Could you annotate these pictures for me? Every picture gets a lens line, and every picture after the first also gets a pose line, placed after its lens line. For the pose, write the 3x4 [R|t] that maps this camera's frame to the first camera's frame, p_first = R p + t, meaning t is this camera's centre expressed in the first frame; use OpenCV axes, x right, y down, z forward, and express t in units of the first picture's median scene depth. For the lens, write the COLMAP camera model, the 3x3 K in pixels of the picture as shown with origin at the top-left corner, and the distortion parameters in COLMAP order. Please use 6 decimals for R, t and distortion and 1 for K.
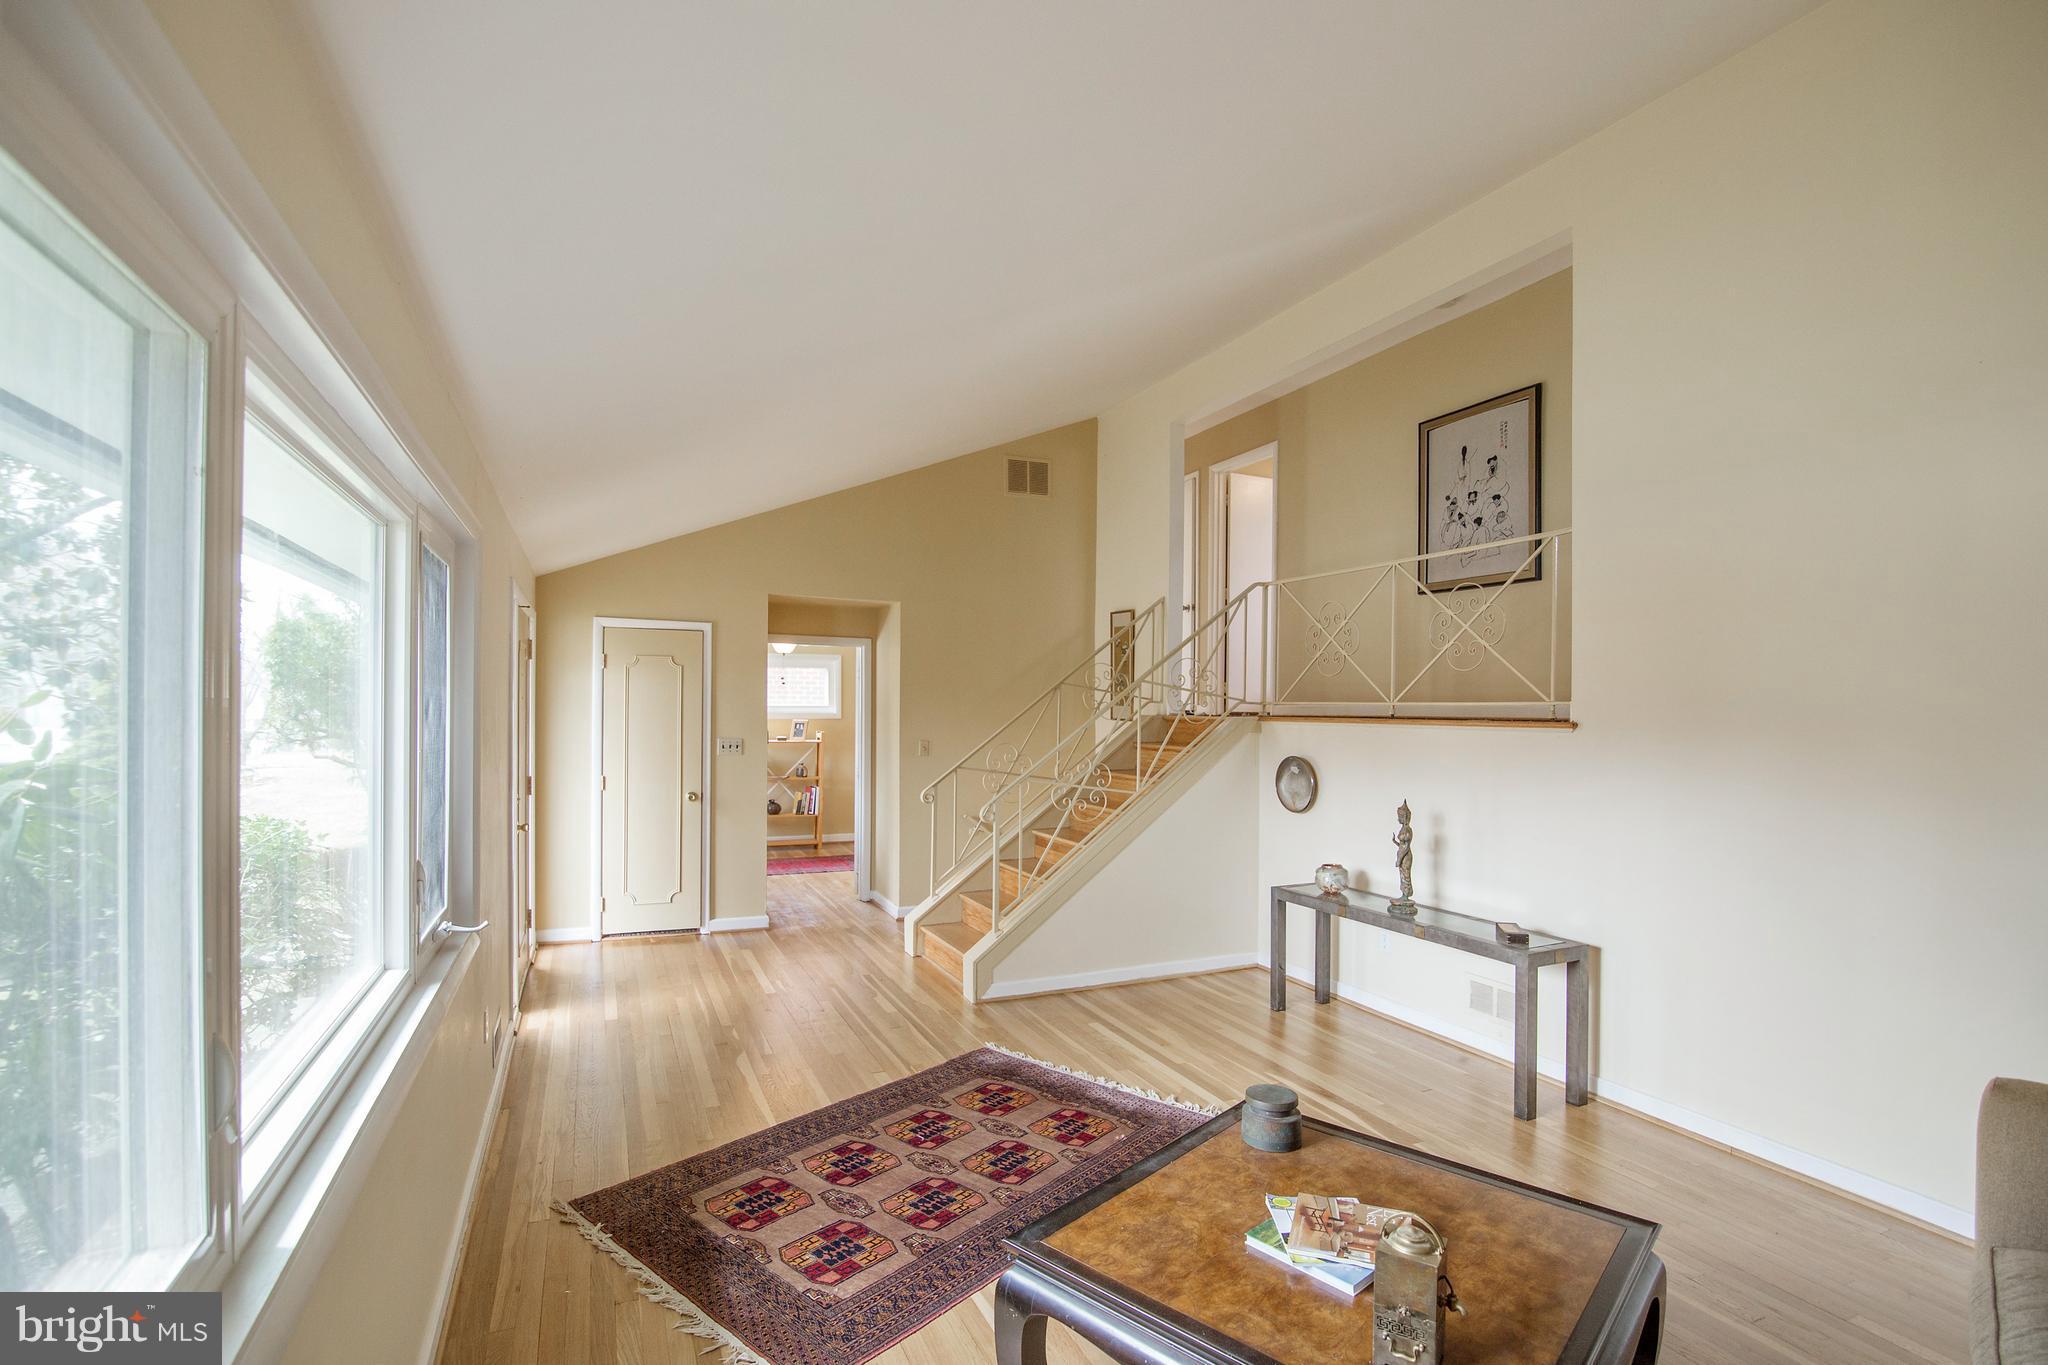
lens RADIAL K [[958.3, 0, 1050.1], [0, 958.3, 714.1], [0, 0, 1]] dist [-0.002047, 0.002023]
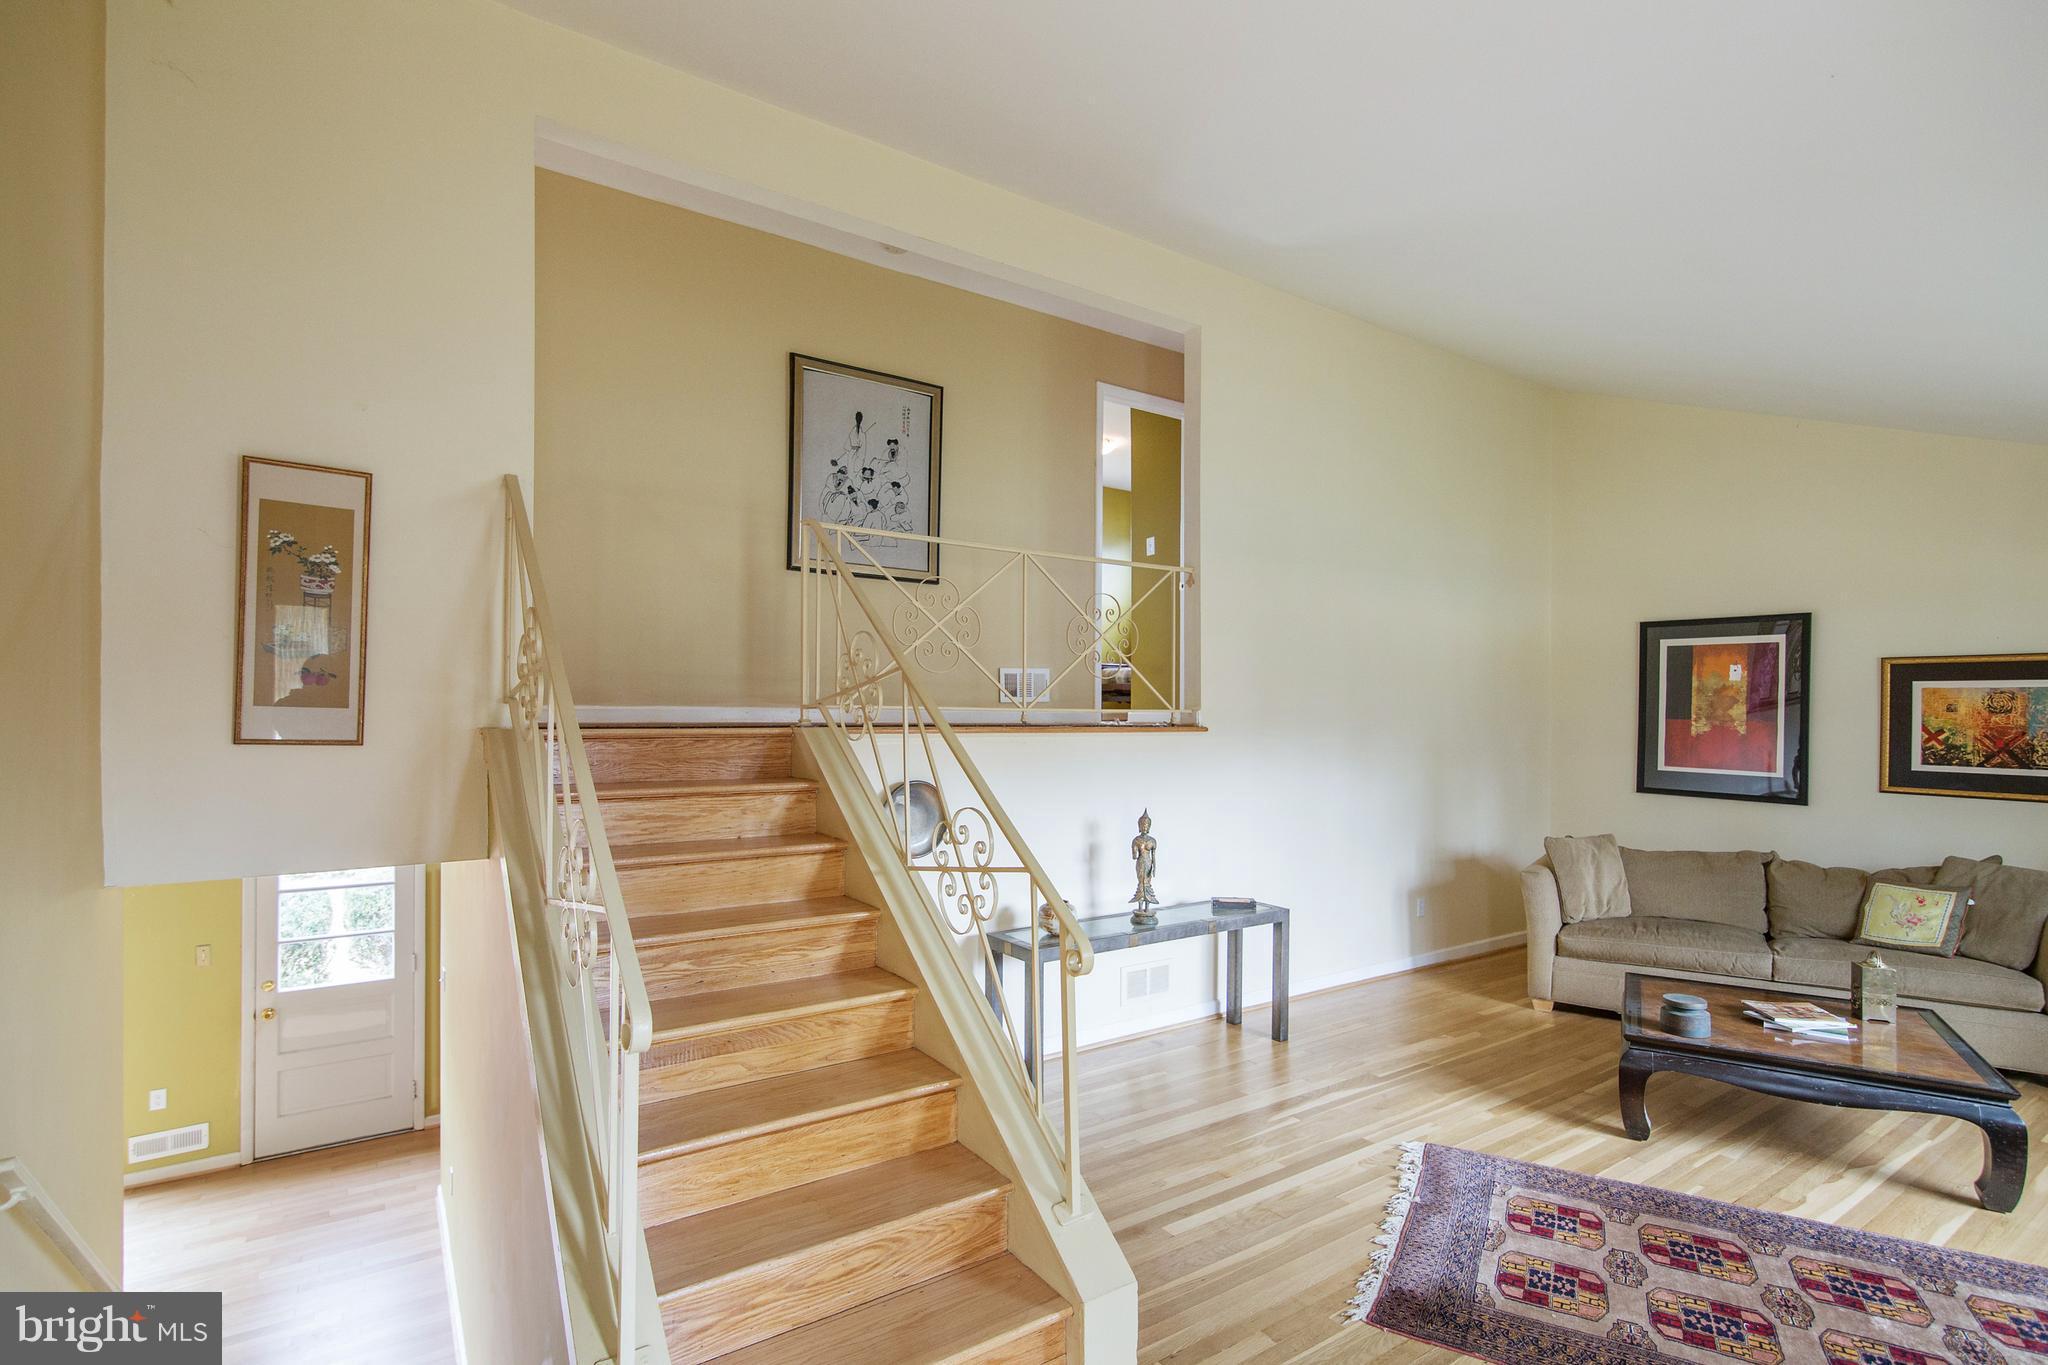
lens RADIAL K [[958.3, 0, 1030.5], [0, 958.3, 716.6], [0, 0, 1]] dist [-0.002047, 0.002023]
pose [[-0.147328, -0.005172, 0.989074, -0.483016], [-0.000252, 0.999986, 0.005191, -0.007920], [-0.989088, 0.000516, -0.147328, 1.039465]]
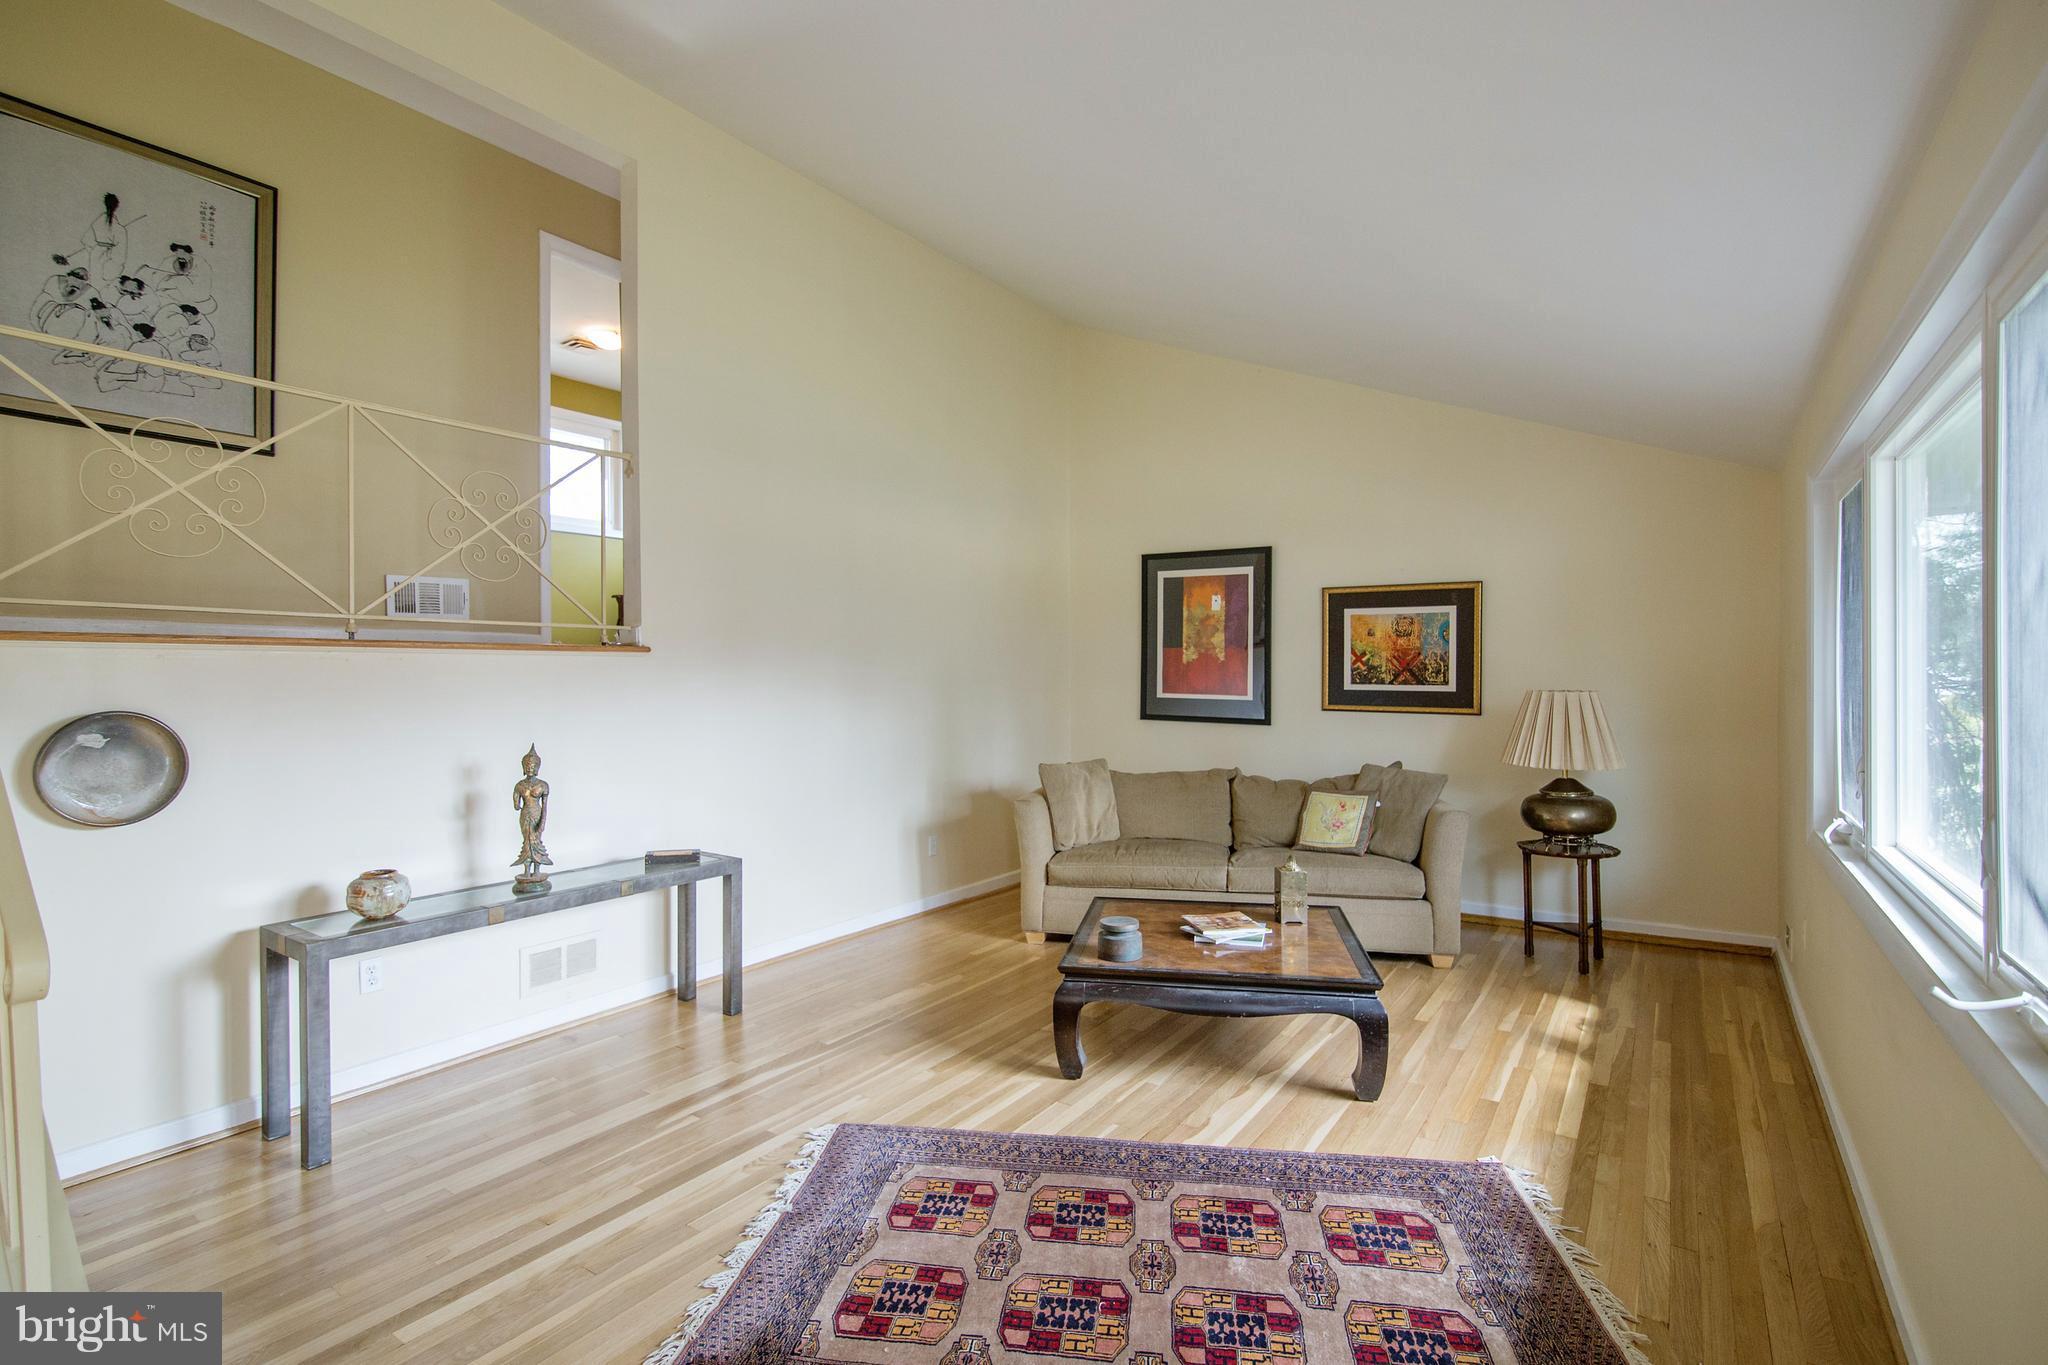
lens RADIAL K [[958.3, 0, 1014.1], [0, 958.3, 674.8], [0, 0, 1]] dist [-0.002047, 0.002023]
pose [[-0.492480, -0.004497, 0.870312, -0.404185], [0.005854, 0.999947, 0.008480, 0.024620], [-0.870304, 0.009271, -0.492427, 0.858030]]
